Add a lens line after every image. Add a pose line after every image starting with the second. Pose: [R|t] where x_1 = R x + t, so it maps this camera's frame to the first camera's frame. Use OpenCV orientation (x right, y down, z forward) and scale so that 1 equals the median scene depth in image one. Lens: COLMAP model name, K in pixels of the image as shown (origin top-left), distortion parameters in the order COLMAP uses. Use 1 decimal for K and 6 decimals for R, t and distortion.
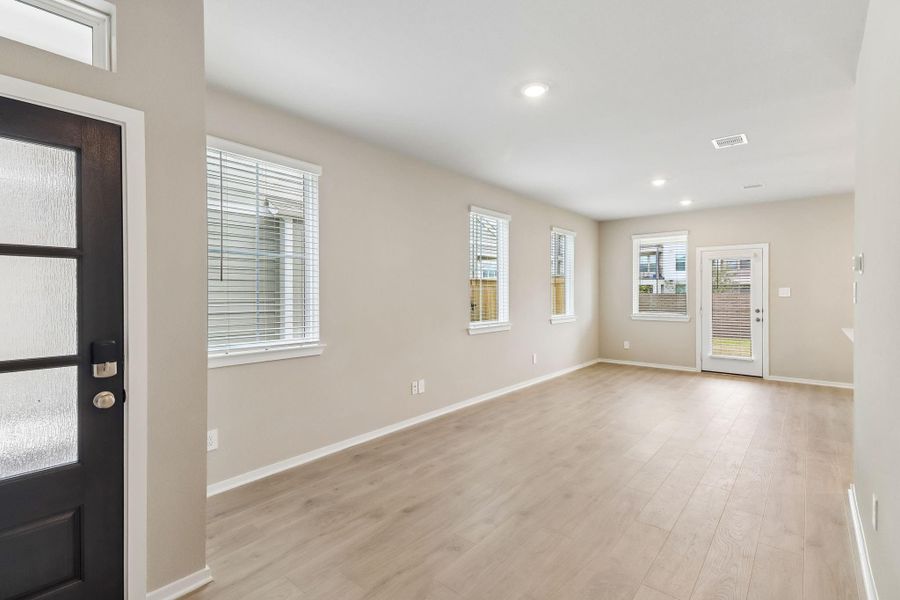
lens RADIAL K [[411.4, 0, 449.8], [0, 411.4, 289.4], [0, 0, 1]] dist [0.050700, -0.022934]
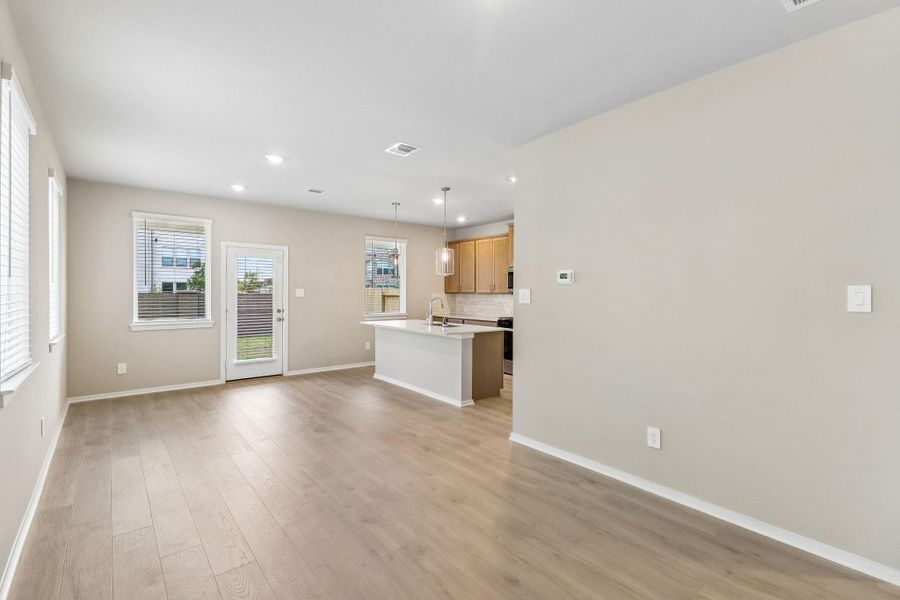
lens RADIAL K [[411.4, 0, 449.8], [0, 411.4, 289.4], [0, 0, 1]] dist [0.050700, -0.022934]
pose [[0.178666, 0.008935, 0.983869, -0.190998], [-0.012473, 0.999899, -0.006816, 0.000374], [-0.983831, -0.011054, 0.178759, 0.410827]]
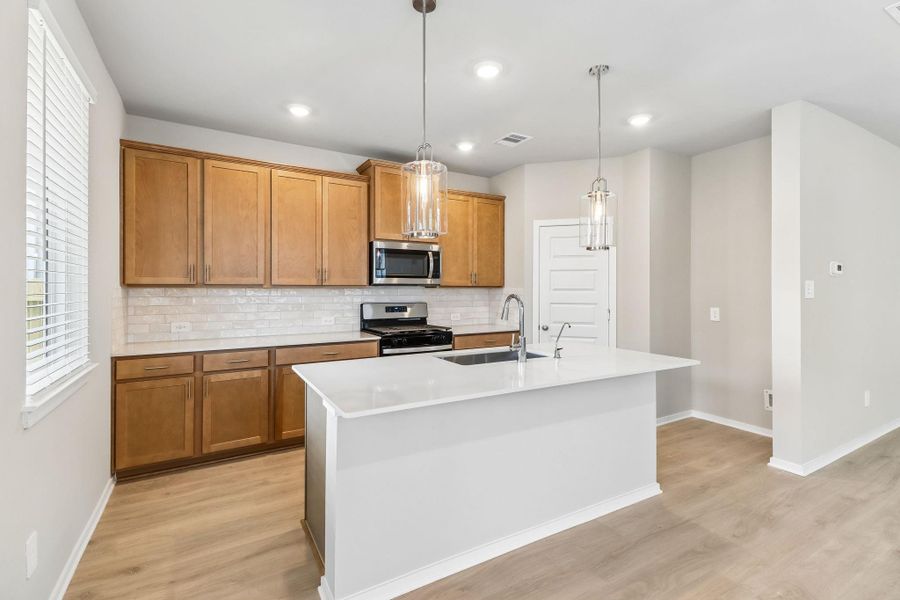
lens RADIAL K [[411.4, 0, 449.8], [0, 411.4, 289.4], [0, 0, 1]] dist [0.050700, -0.022934]
pose [[-0.944081, -0.000728, 0.329711, 0.618654], [-0.002584, 0.999983, -0.005190, 0.008532], [-0.329702, -0.005751, -0.944067, 0.992985]]
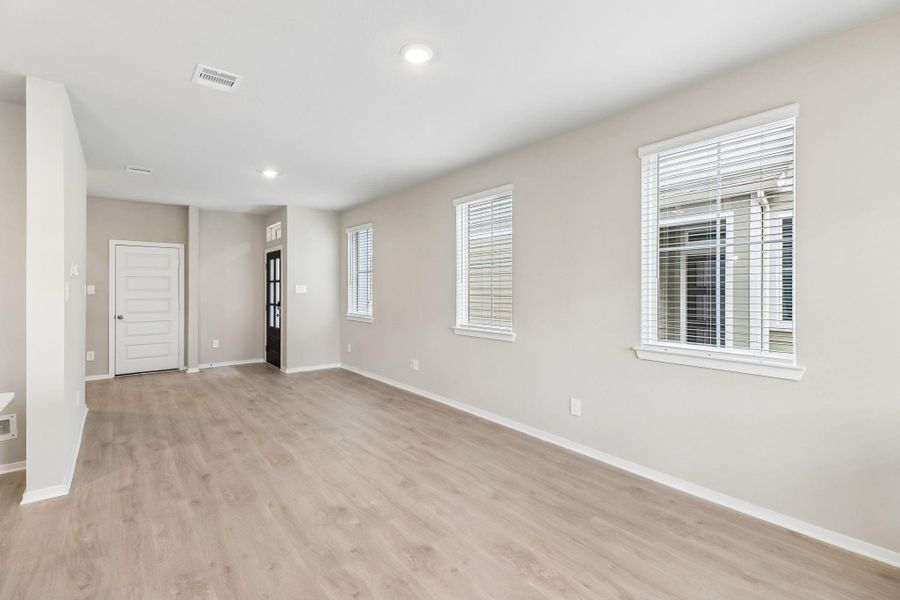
lens RADIAL K [[411.4, 0, 449.8], [0, 411.4, 289.4], [0, 0, 1]] dist [0.050700, -0.022934]
pose [[-0.191307, 0.001746, -0.981529, 0.750474], [0.007380, 0.999973, 0.000341, 0.005261], [0.981502, -0.007179, -0.191315, 0.890964]]
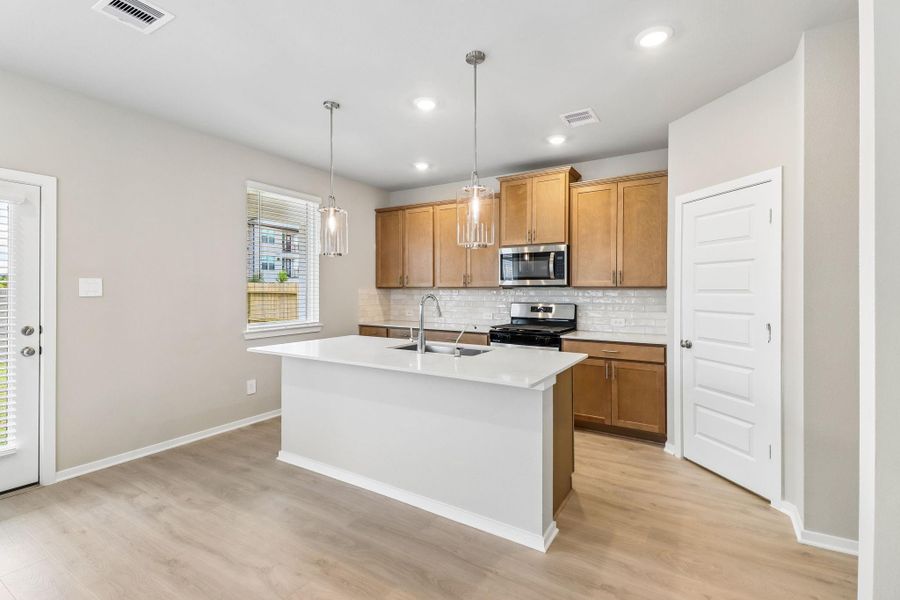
lens RADIAL K [[411.4, 0, 449.8], [0, 411.4, 289.4], [0, 0, 1]] dist [0.050700, -0.022934]
pose [[-0.156063, 0.001993, 0.987745, 0.243937], [-0.008213, 0.999961, -0.003316, 0.007274], [-0.987713, -0.008630, -0.156040, 0.647588]]
